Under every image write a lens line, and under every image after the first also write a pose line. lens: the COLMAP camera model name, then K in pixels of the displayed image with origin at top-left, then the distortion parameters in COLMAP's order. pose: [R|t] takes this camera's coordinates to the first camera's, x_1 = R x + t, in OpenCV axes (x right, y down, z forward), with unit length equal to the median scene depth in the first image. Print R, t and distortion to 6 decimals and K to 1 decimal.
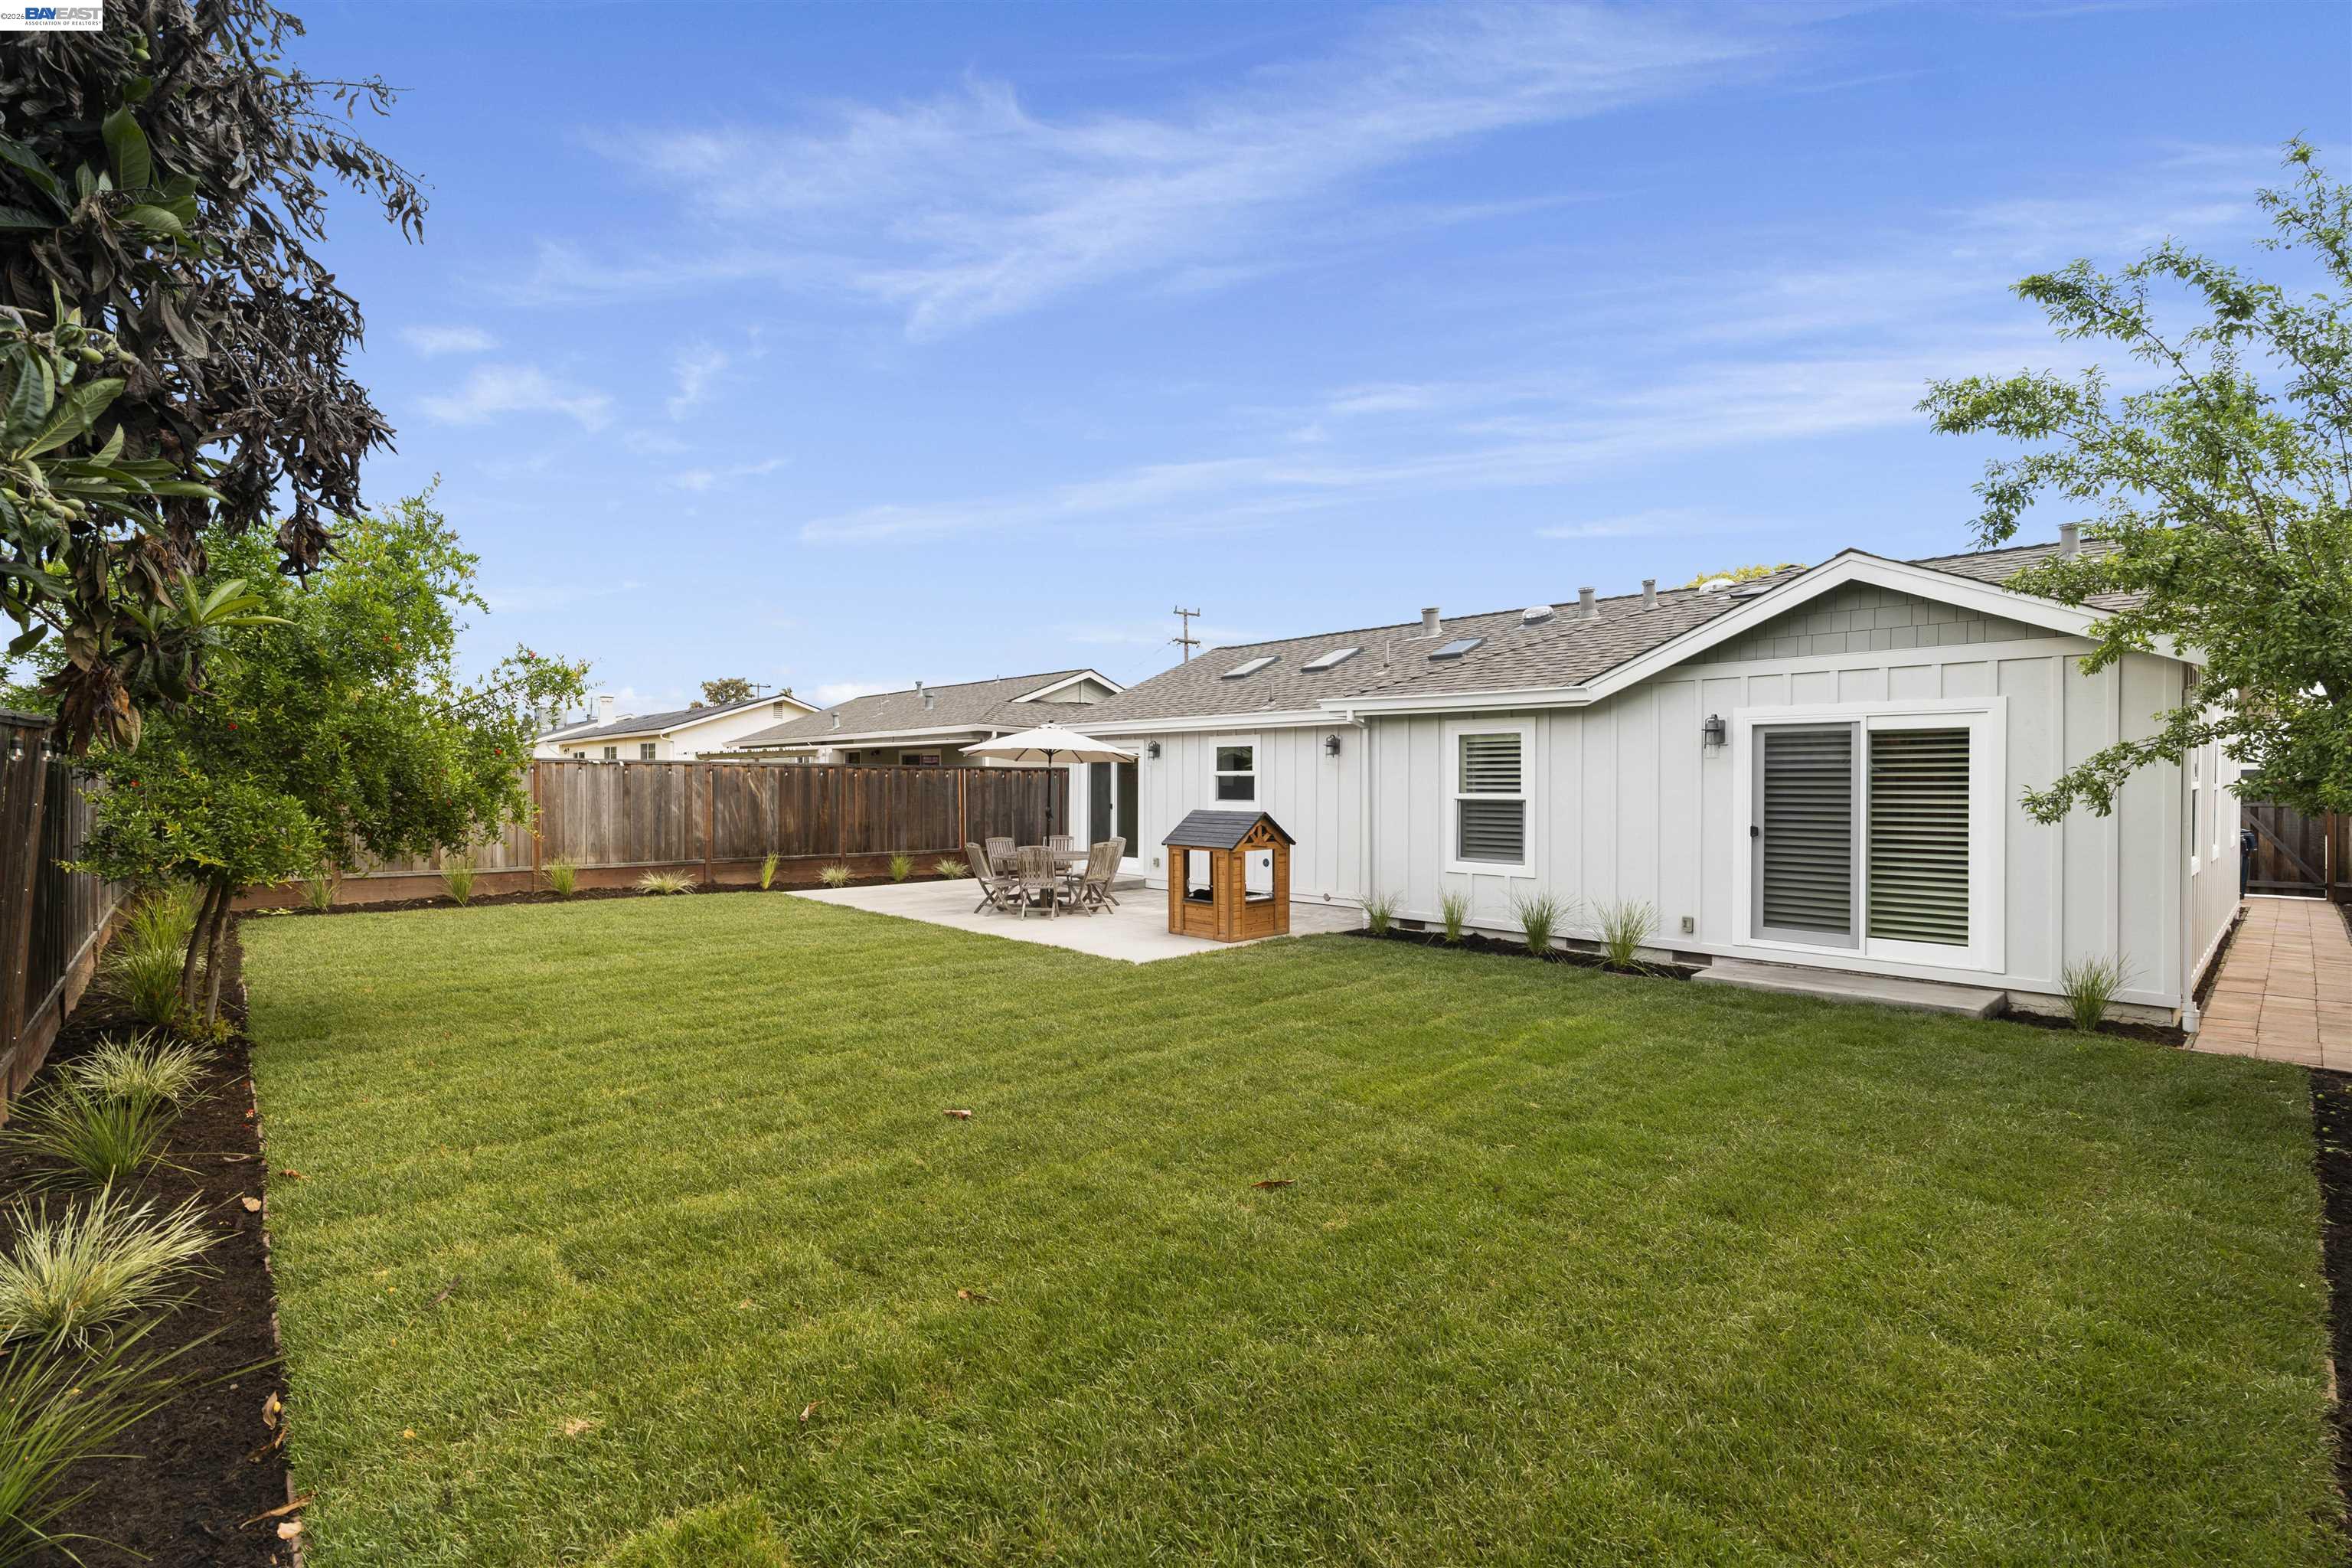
lens RADIAL K [[1067.2, 0, 1176.0], [0, 1067.2, 784.0], [0, 0, 1]] dist [-0.000578, -0.000146]
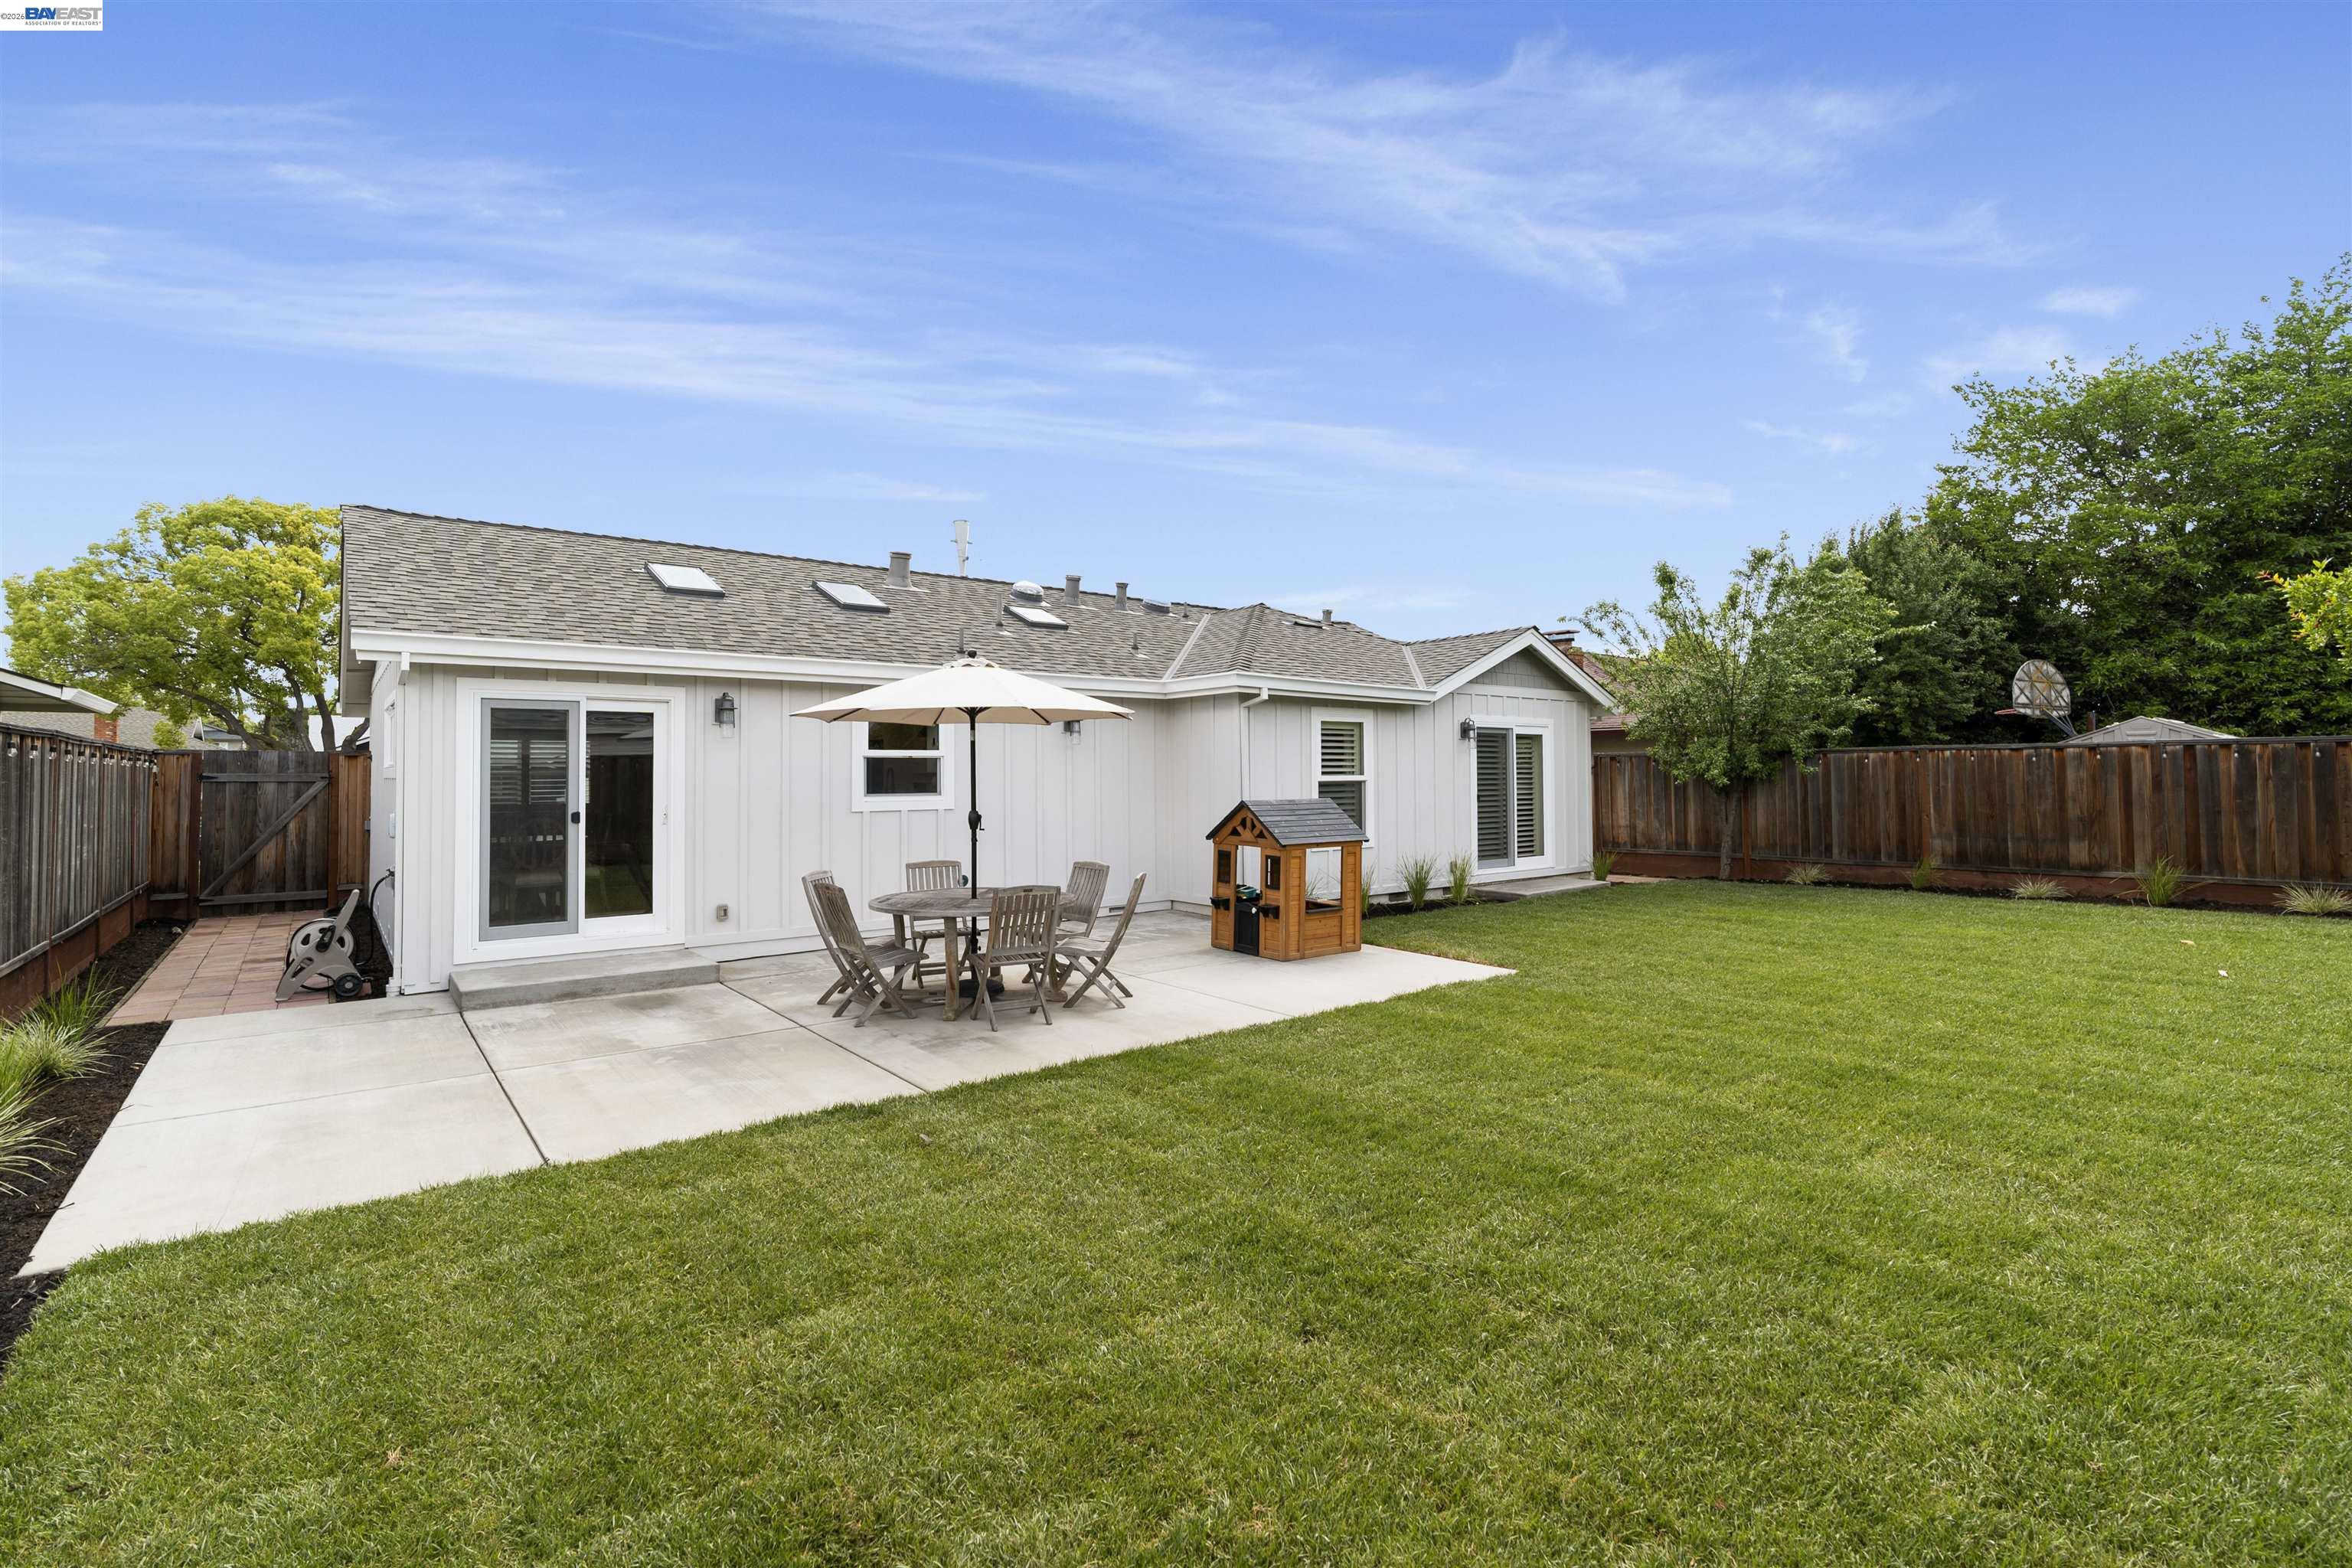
lens RADIAL K [[1074.6, 0, 1176.1], [0, 1074.6, 745.5], [0, 0, 1]] dist [-0.000340, -0.000052]
pose [[0.081452, 0.020095, 0.996475, -0.606110], [0.005763, 0.999771, -0.020633, -0.000204], [-0.996661, 0.007423, 0.081317, 0.789376]]
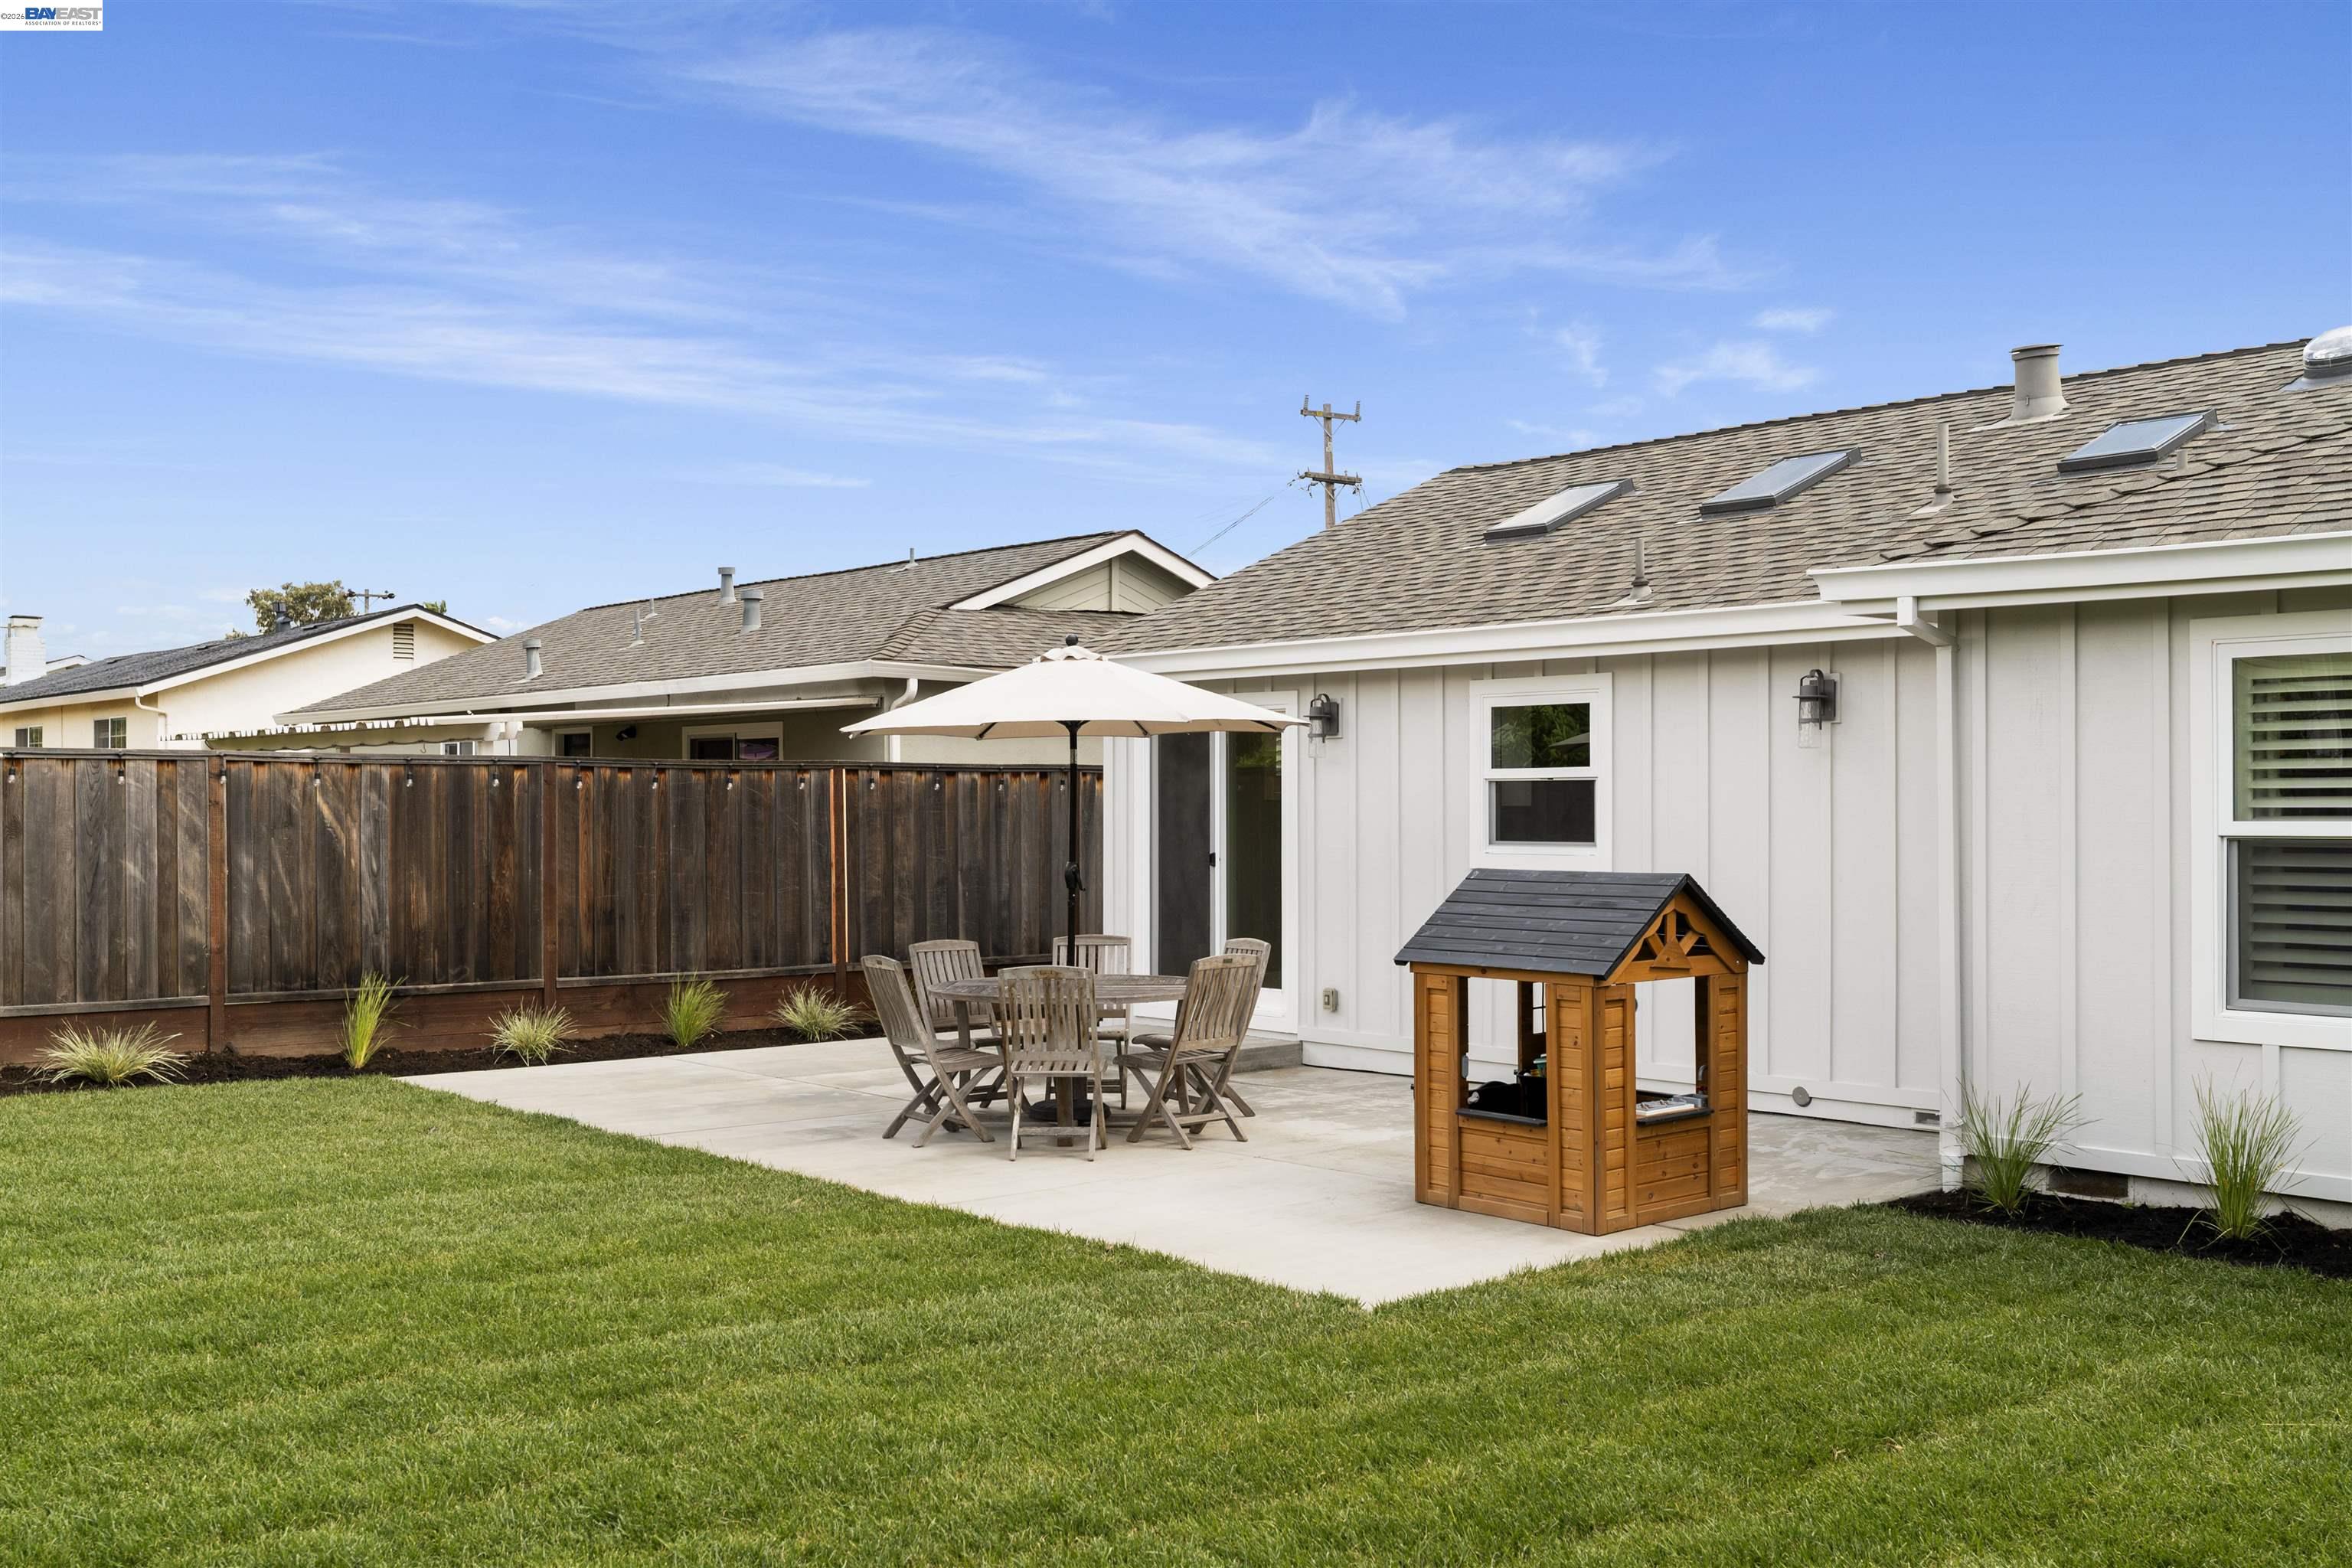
lens RADIAL K [[2320.4, 0, 1164.7], [0, 2320.4, 791.3], [0, 0, 1]] dist [0.020278, -0.001774]
pose [[0.998955, -0.005201, -0.045398, -0.044518], [0.004867, 0.999960, -0.007466, 0.002128], [0.045435, 0.007237, 0.998941, 0.149694]]
